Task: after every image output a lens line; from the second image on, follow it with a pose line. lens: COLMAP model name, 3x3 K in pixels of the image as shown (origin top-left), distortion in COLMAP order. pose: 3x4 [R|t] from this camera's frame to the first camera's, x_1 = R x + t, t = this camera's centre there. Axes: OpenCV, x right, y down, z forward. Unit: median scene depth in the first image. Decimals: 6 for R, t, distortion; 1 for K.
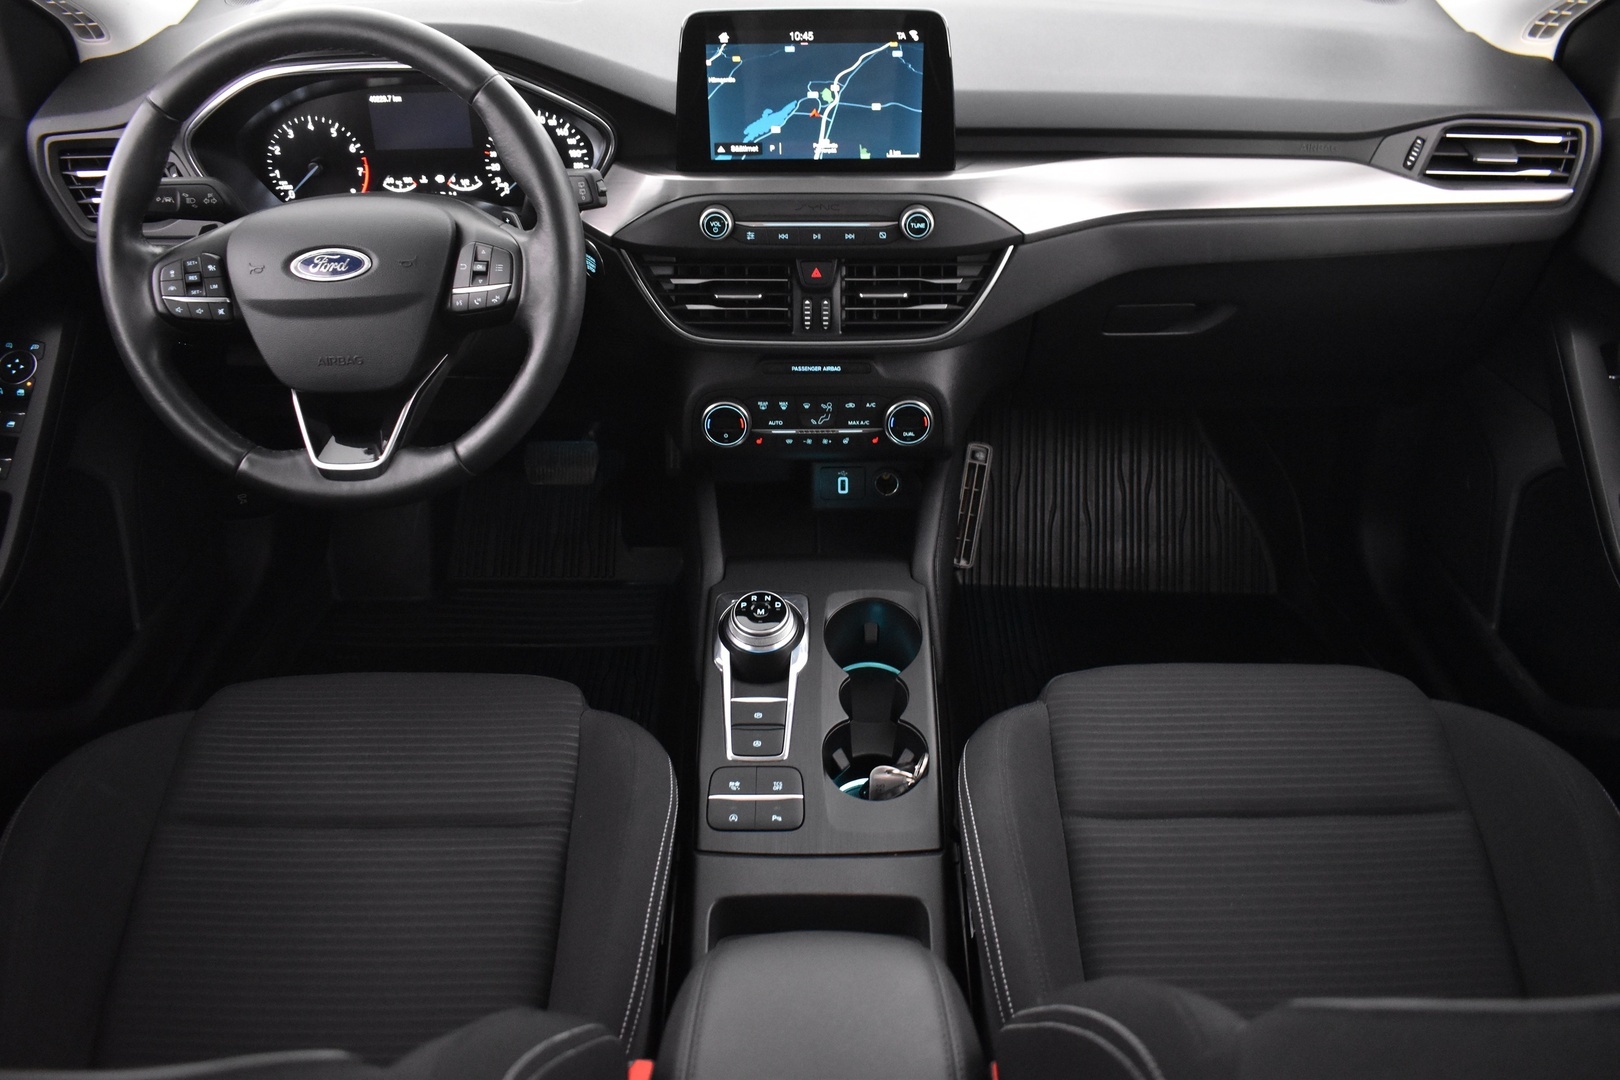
lens RADIAL K [[1246.6, 0, 809.6], [0, 1246.6, 516.1], [0, 0, 1]] dist [-0.093134, 0.011633]
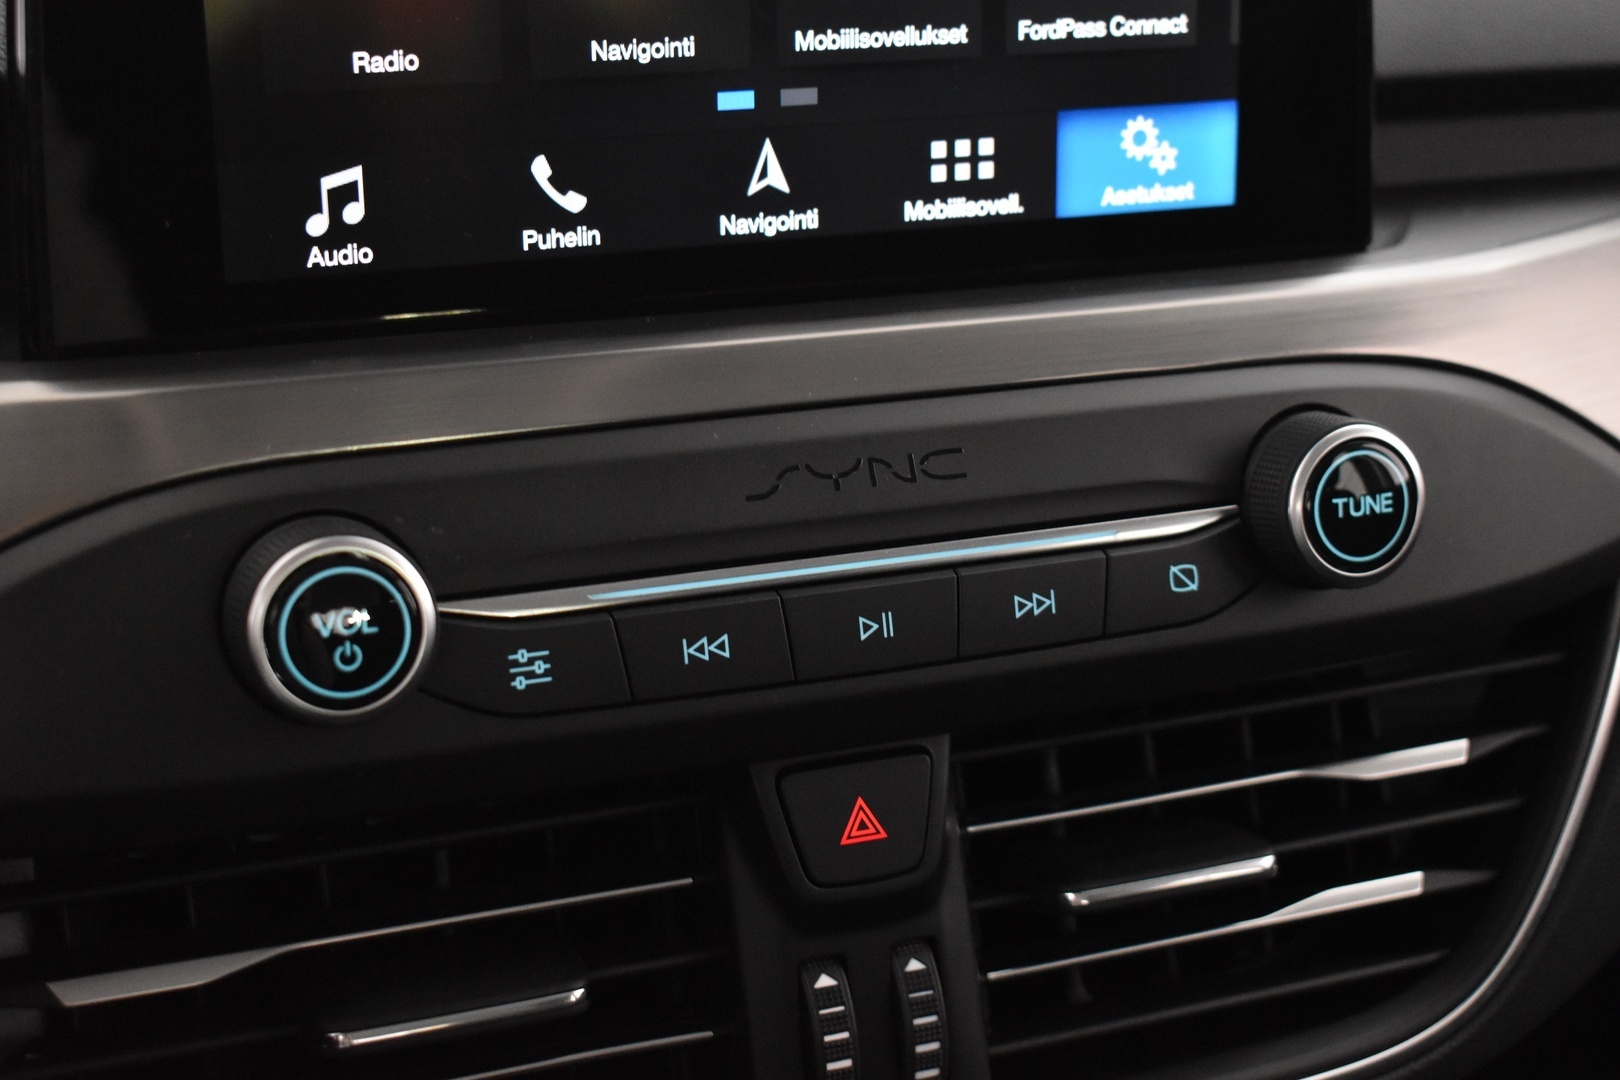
lens RADIAL K [[2471.9, 0, 810.0], [0, 2471.9, 540.0], [0, 0, 1]] dist [-0.017177, -0.011511]
pose [[0.925837, -0.110008, 0.361558, -0.134547], [0.204867, 0.950025, -0.235545, -0.151859], [-0.317578, 0.292148, 0.902105, 0.662767]]
